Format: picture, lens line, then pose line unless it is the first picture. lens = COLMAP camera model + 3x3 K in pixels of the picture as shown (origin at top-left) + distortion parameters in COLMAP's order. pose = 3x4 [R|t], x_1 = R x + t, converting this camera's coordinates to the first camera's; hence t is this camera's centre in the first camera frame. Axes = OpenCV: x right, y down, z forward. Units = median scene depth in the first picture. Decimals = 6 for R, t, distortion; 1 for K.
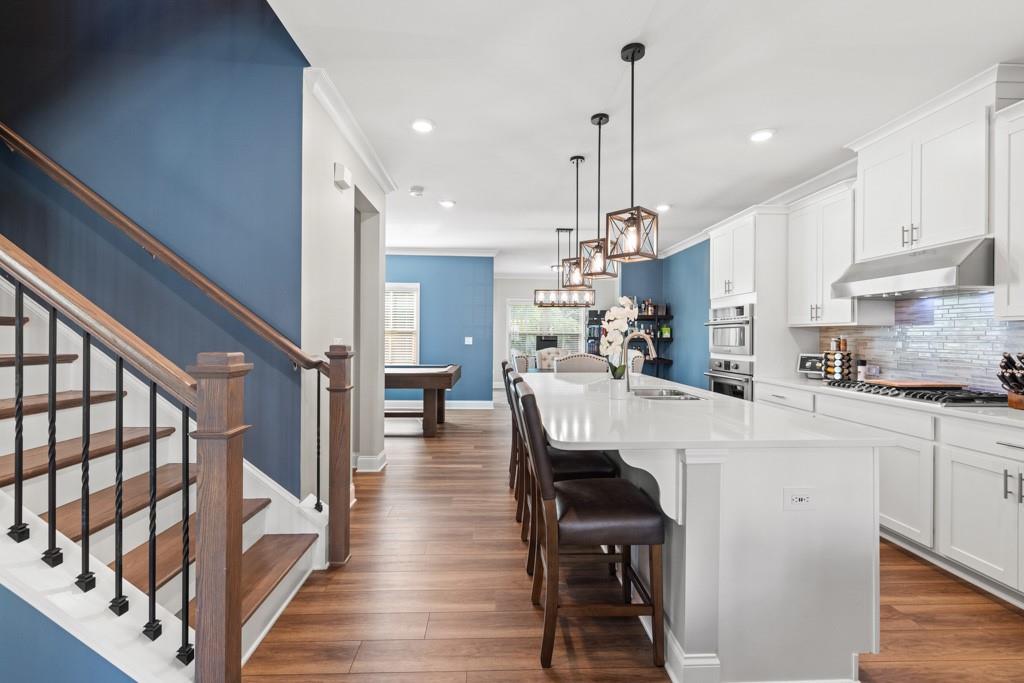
lens RADIAL K [[442.2, 0, 510.2], [0, 442.2, 337.0], [0, 0, 1]] dist [0.003931, 0.000088]
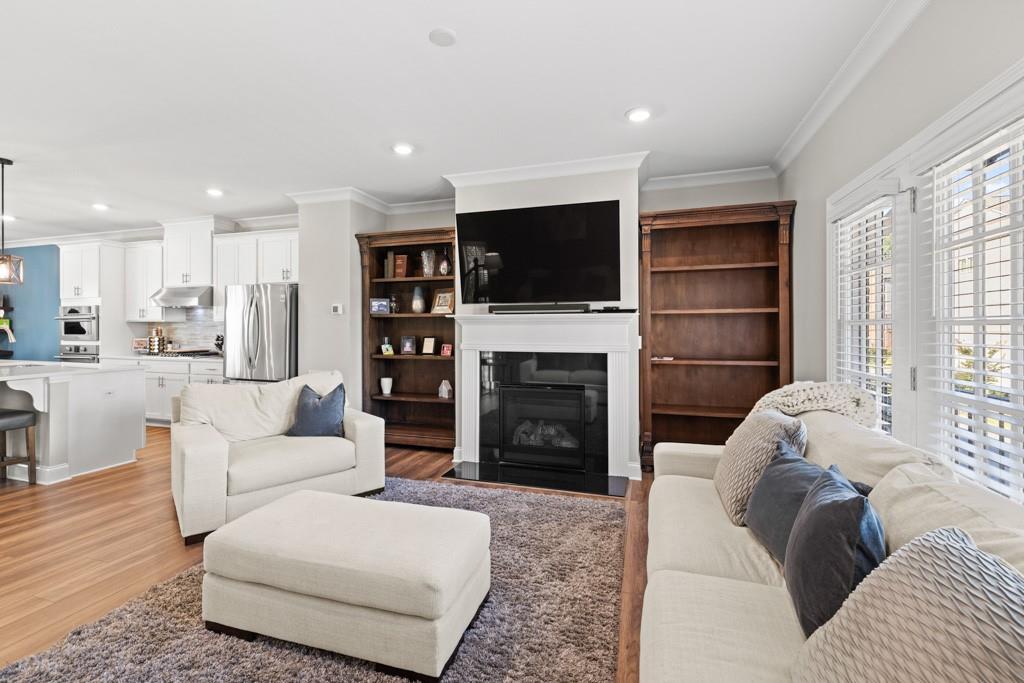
lens RADIAL K [[442.2, 0, 510.5], [0, 442.2, 331.4], [0, 0, 1]] dist [0.003931, 0.000088]
pose [[0.344083, -0.015386, 0.938813, -0.432069], [0.003170, 0.999879, 0.015225, -0.009138], [-0.938934, -0.002262, 0.344090, -0.939550]]
